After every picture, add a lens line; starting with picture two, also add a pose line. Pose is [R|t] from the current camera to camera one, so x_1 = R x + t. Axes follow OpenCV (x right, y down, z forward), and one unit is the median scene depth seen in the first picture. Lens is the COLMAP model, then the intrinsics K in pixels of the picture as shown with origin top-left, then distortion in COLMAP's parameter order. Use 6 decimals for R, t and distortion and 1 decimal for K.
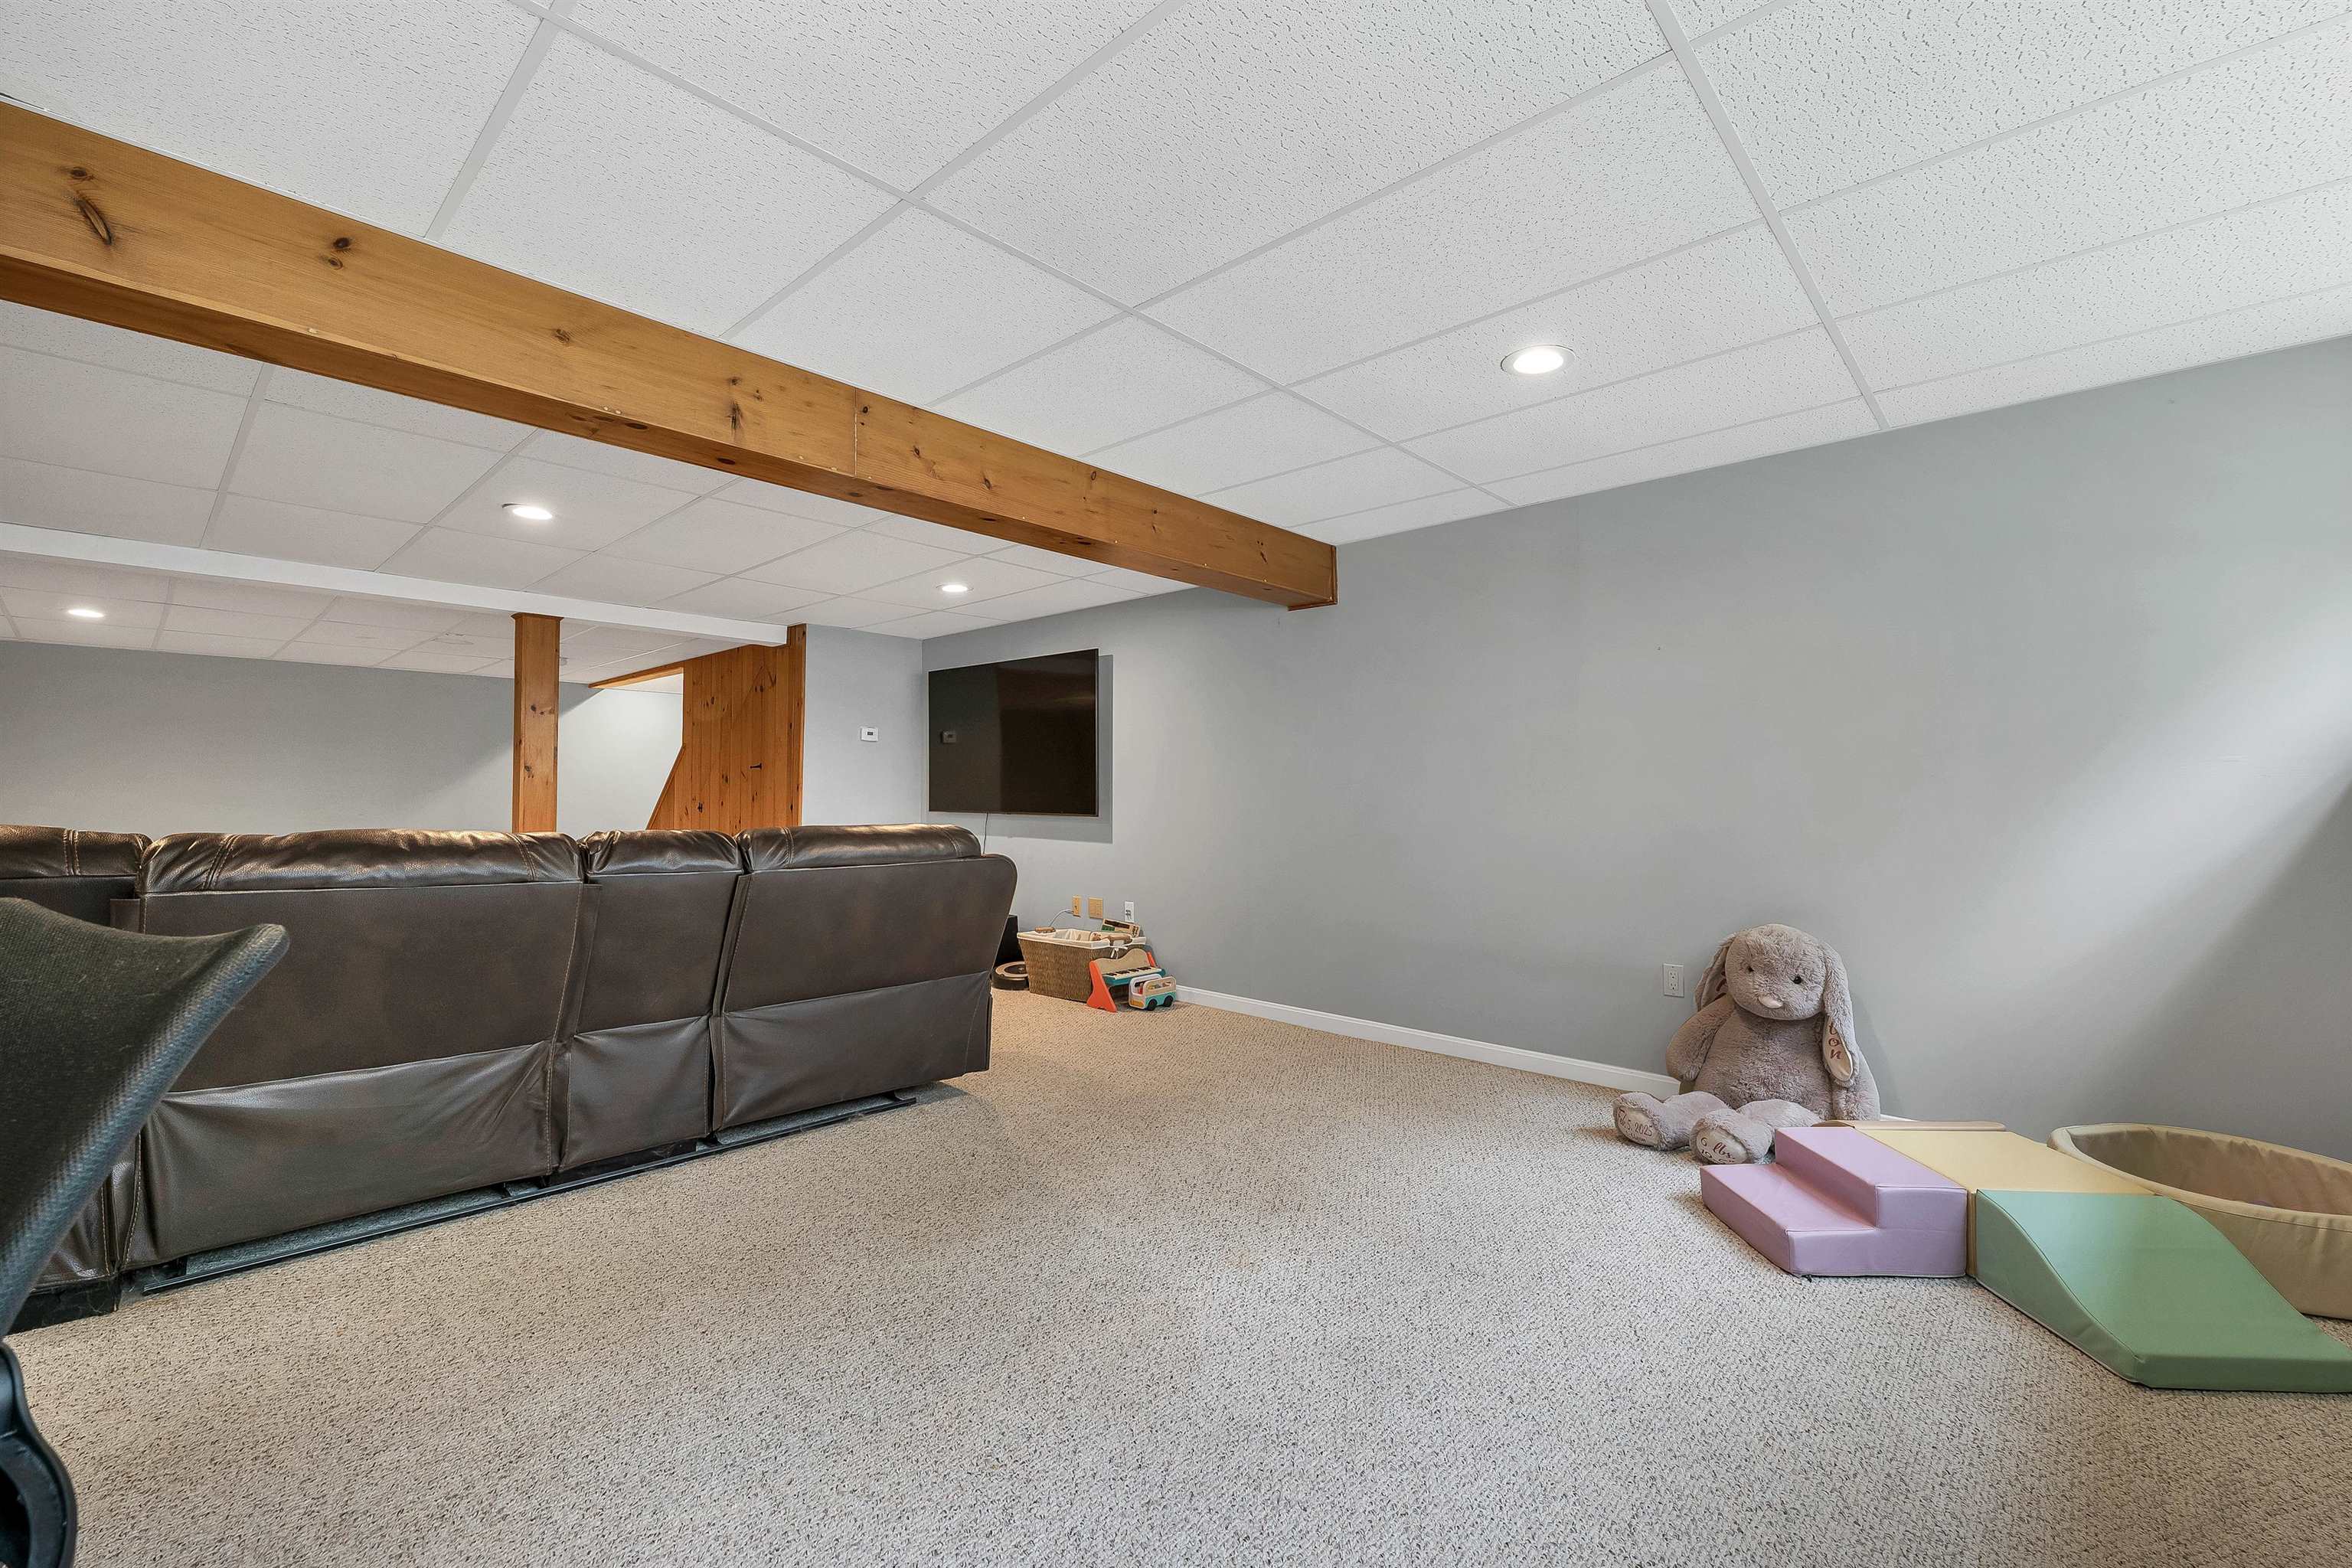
lens RADIAL K [[979.8, 0, 1181.9], [0, 979.8, 778.6], [0, 0, 1]] dist [0.001316, -0.000069]
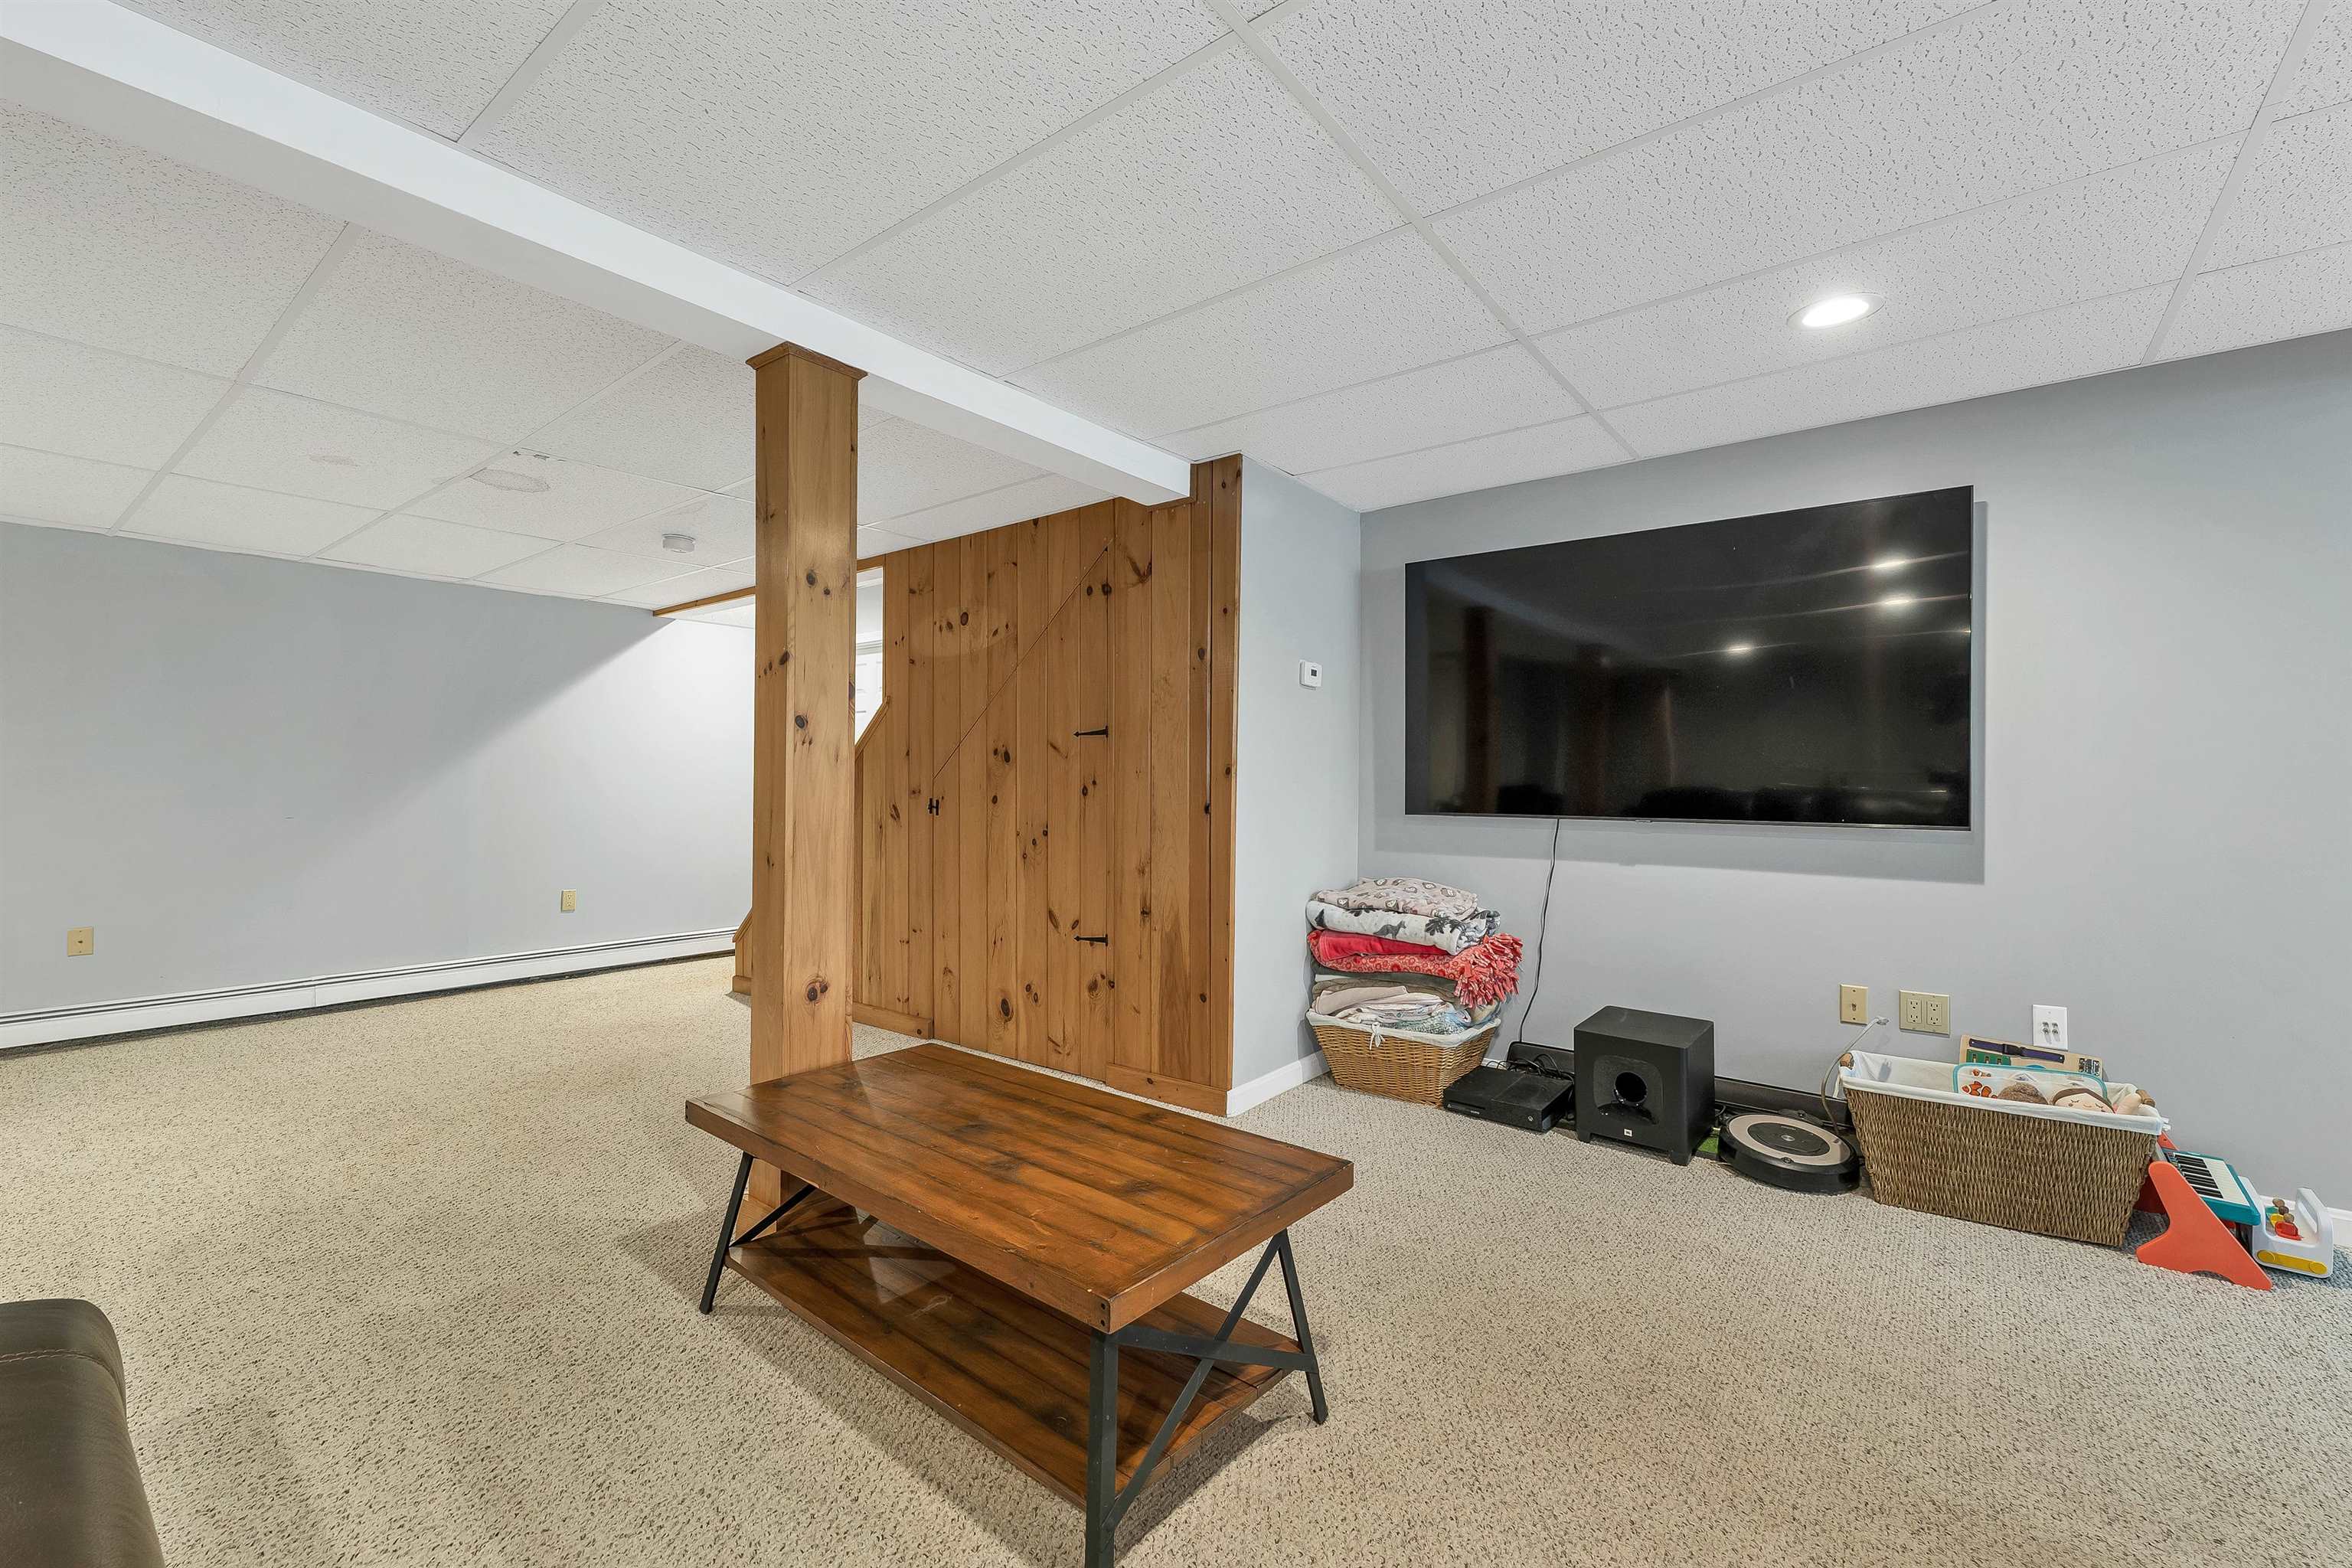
lens RADIAL K [[979.8, 0, 1181.5], [0, 979.8, 782.1], [0, 0, 1]] dist [0.001316, -0.000069]
pose [[0.996059, 0.001706, 0.088672, -0.458369], [-0.002965, 0.999897, 0.014070, 0.007602], [-0.088639, -0.014277, 0.995961, 0.481111]]
